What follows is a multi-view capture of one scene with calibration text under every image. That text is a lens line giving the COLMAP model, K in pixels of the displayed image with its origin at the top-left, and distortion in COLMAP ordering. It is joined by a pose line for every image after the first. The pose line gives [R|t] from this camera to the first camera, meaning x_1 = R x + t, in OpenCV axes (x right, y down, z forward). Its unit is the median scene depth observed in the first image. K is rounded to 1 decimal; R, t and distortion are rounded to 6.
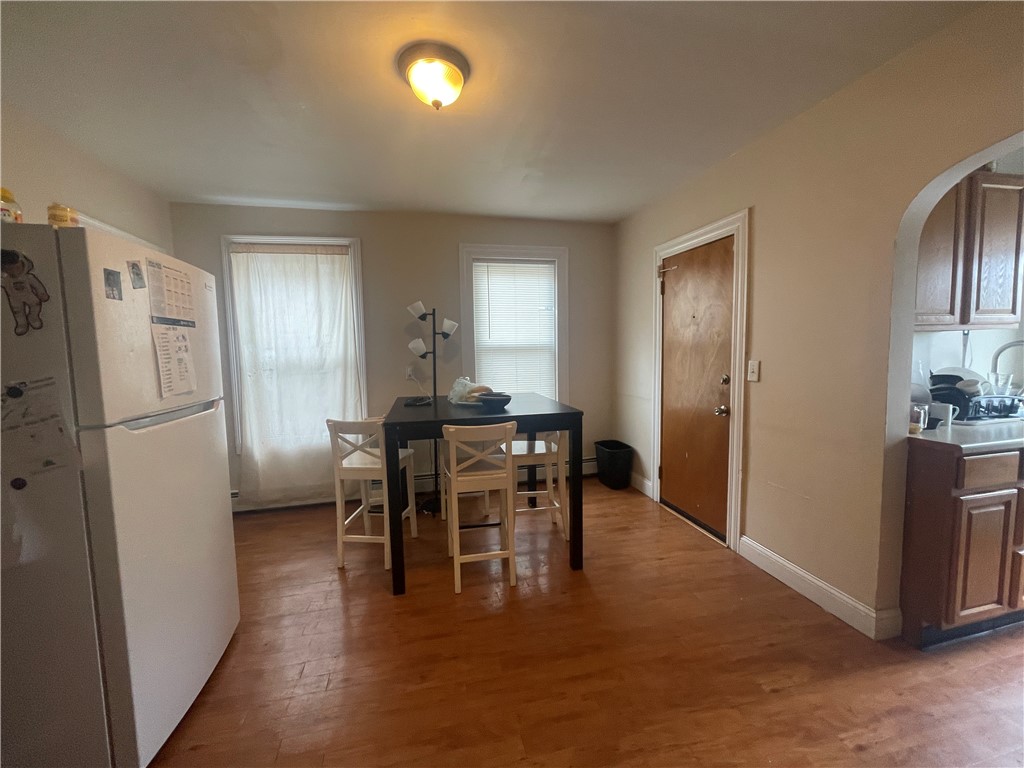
lens RADIAL K [[410.3, 0, 517.2], [0, 410.3, 384.5], [0, 0, 1]] dist [-0.004792, -0.000094]
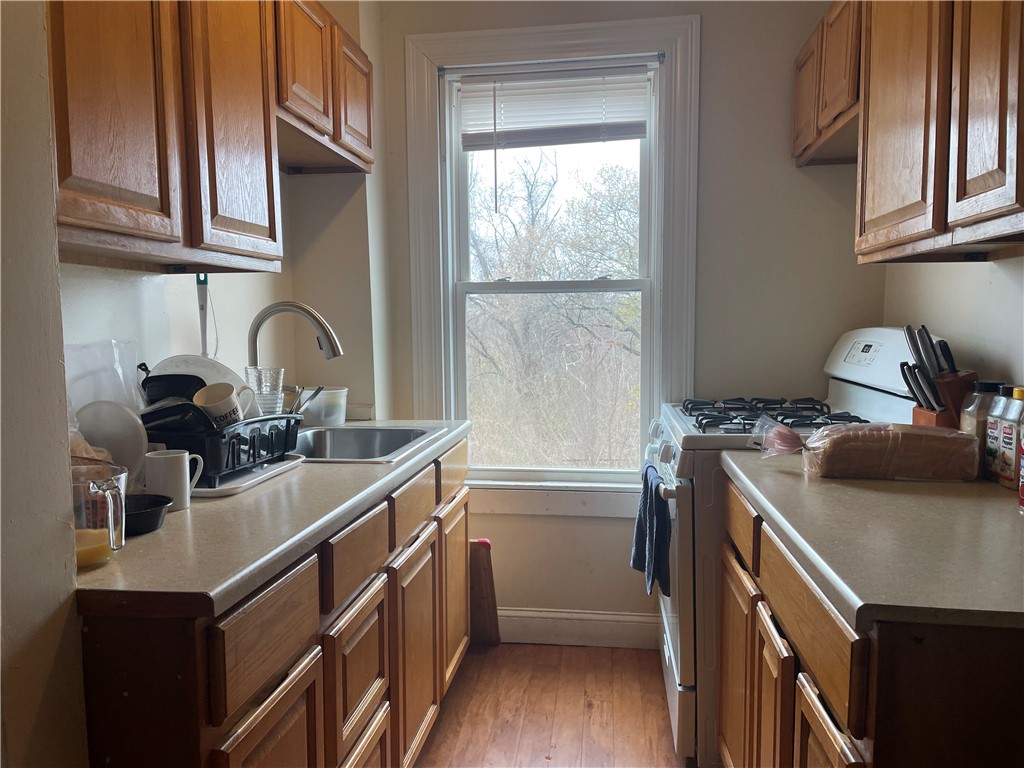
lens RADIAL K [[772.4, 0, 509.0], [0, 772.4, 384.3], [0, 0, 1]] dist [0.056658, -0.031065]
pose [[0.372424, -0.052379, 0.926583, 0.490427], [0.080144, 0.996491, 0.024119, -0.006596], [-0.924596, 0.065277, 0.375316, 0.431167]]
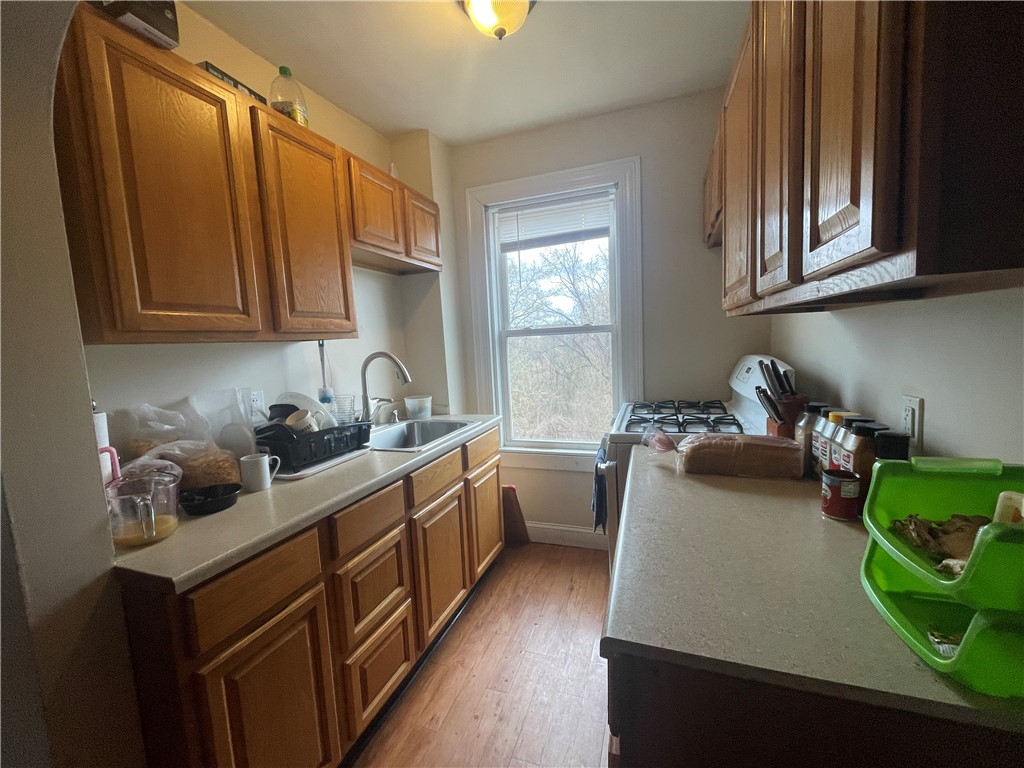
lens RADIAL K [[410.3, 0, 515.5], [0, 410.3, 383.0], [0, 0, 1]] dist [-0.004792, -0.000094]
pose [[0.551568, -0.085102, 0.829777, 0.735277], [0.104699, 0.993978, 0.032347, -0.042726], [-0.827533, 0.069036, 0.557157, 0.299202]]
